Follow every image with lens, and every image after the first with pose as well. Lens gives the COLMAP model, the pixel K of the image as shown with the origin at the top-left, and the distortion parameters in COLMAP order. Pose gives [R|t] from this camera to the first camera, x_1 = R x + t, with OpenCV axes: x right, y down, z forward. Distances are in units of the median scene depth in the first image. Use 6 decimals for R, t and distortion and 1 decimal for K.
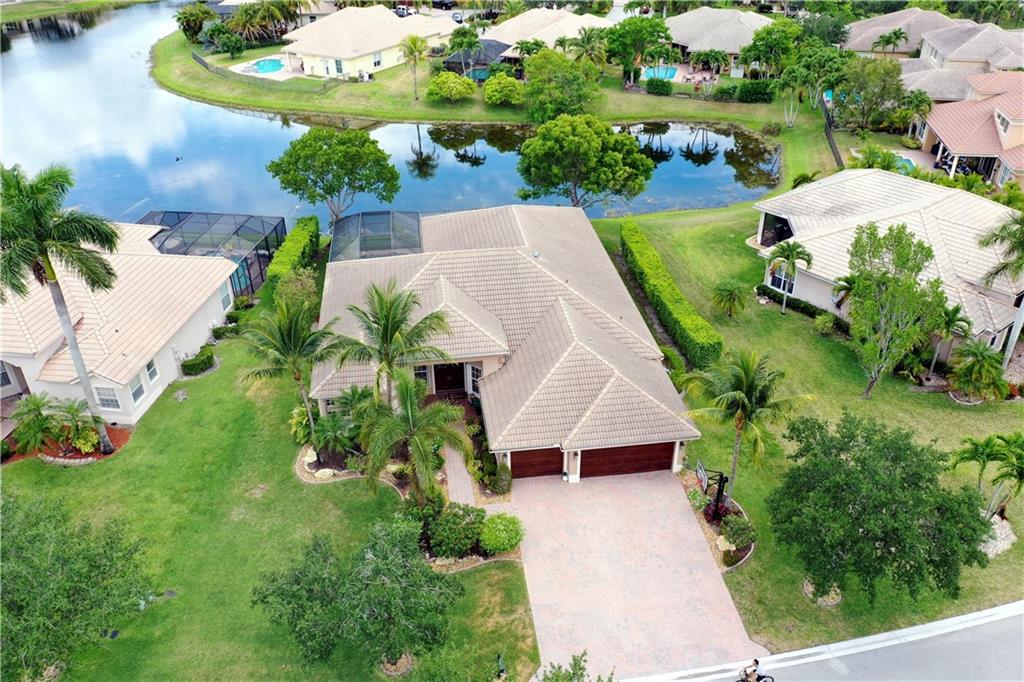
lens RADIAL K [[811.5, 0, 512.0], [0, 811.5, 341.0], [0, 0, 1]] dist [0.003905, 0.012474]
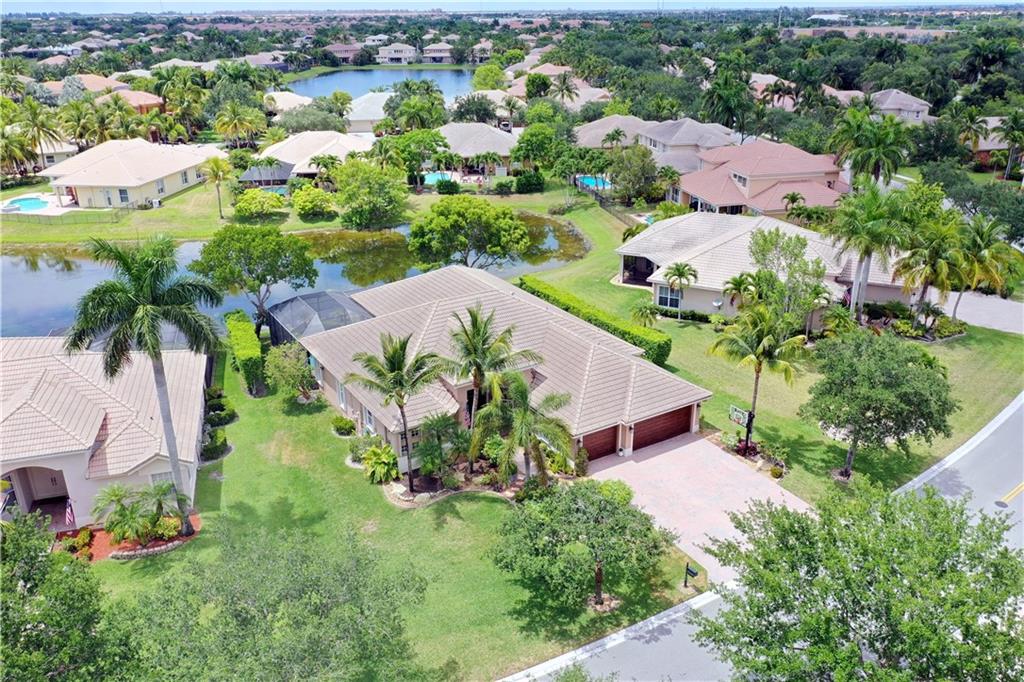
lens RADIAL K [[807.8, 0, 512.0], [0, 807.8, 341.0], [0, 0, 1]] dist [0.024683, -0.000456]
pose [[0.912850, -0.151961, 0.378962, -0.336975], [0.209954, 0.970748, -0.116478, 0.075985], [-0.350176, 0.185892, 0.918053, -0.040395]]
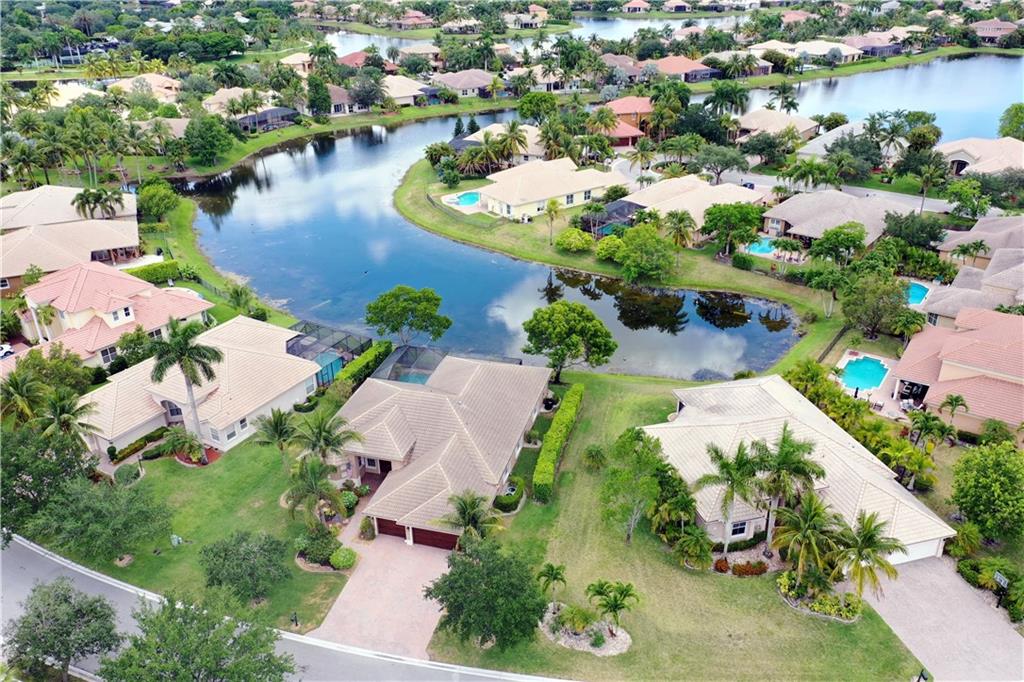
lens RADIAL K [[811.5, 0, 512.0], [0, 811.5, 341.0], [0, 0, 1]] dist [0.003905, 0.012474]
pose [[0.919563, 0.176066, -0.351290, 0.534627], [-0.201541, 0.978781, -0.037006, -0.150146], [0.337321, 0.104829, 0.935535, -0.379261]]
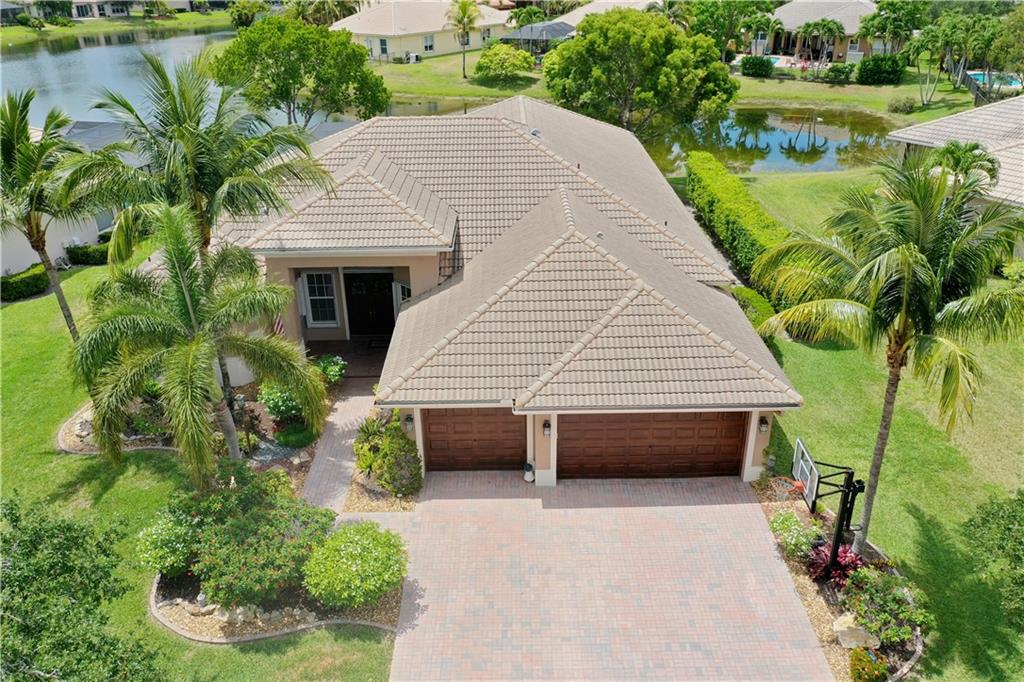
lens RADIAL K [[811.0, 0, 512.0], [0, 811.0, 341.0], [0, 0, 1]] dist [0.003041, -0.002149]
pose [[0.992382, 0.051833, -0.111763, 0.072393], [-0.061809, 0.994225, -0.087727, 0.086747], [0.106570, 0.093967, 0.989855, 0.321936]]
